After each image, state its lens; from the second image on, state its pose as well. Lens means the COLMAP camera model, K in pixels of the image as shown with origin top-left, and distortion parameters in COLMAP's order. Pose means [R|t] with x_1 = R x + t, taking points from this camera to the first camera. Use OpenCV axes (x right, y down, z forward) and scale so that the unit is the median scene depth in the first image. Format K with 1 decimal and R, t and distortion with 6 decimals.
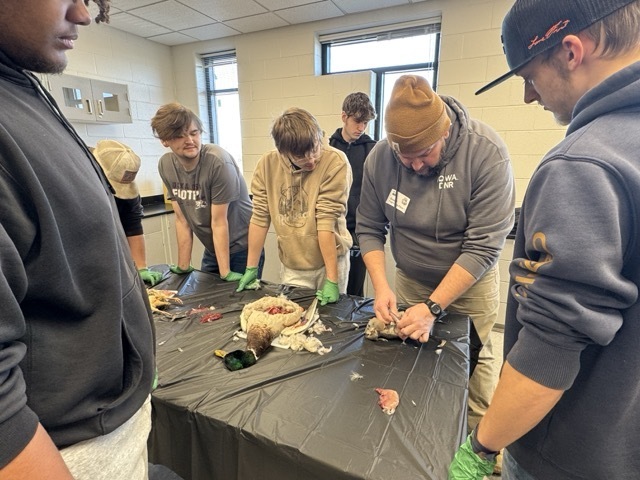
lens RADIAL K [[339.2, 0, 320.0], [0, 339.2, 240.0], [0, 0, 1]] dist [0.001127, 0.000217]
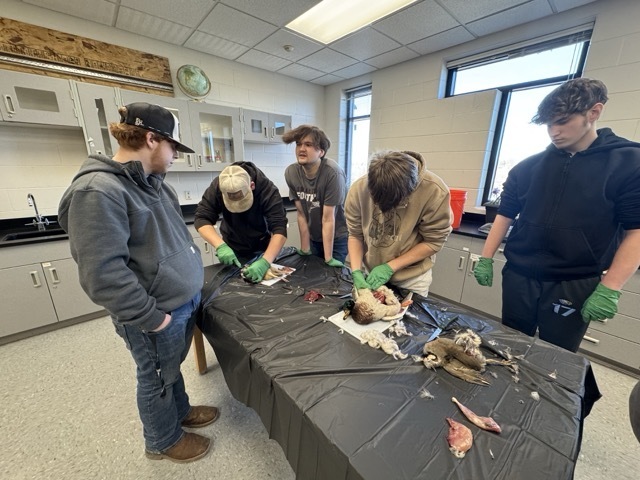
lens RADIAL K [[259.0, 0, 320.0], [0, 259.0, 240.0], [0, 0, 1]] dist [0.001878, 0.000330]
pose [[0.916095, 0.125302, -0.380879, 0.014425], [-0.116635, 0.992116, 0.045856, -0.009775], [0.383622, 0.002415, 0.923487, 0.052576]]
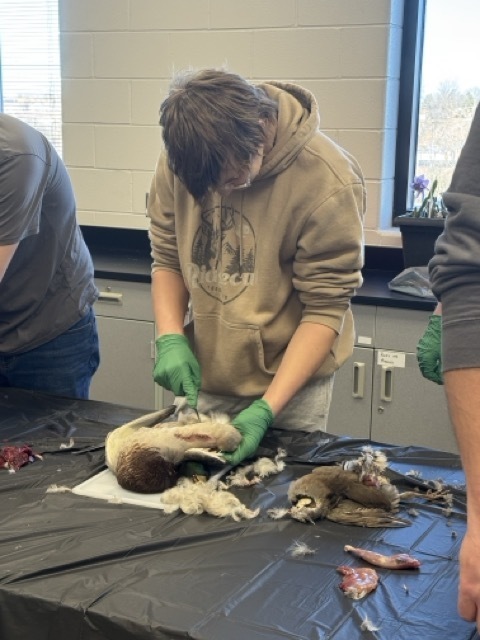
lens RADIAL K [[1024.8, 0, 240.0], [0, 1024.8, 320.0], [0, 0, 1]] dist [0.232528, 0.010679]
pose [[0.999360, 0.026785, -0.023701, 0.010827], [-0.028164, 0.997806, -0.059918, 0.040348], [0.022044, 0.060548, 0.997922, -0.163736]]
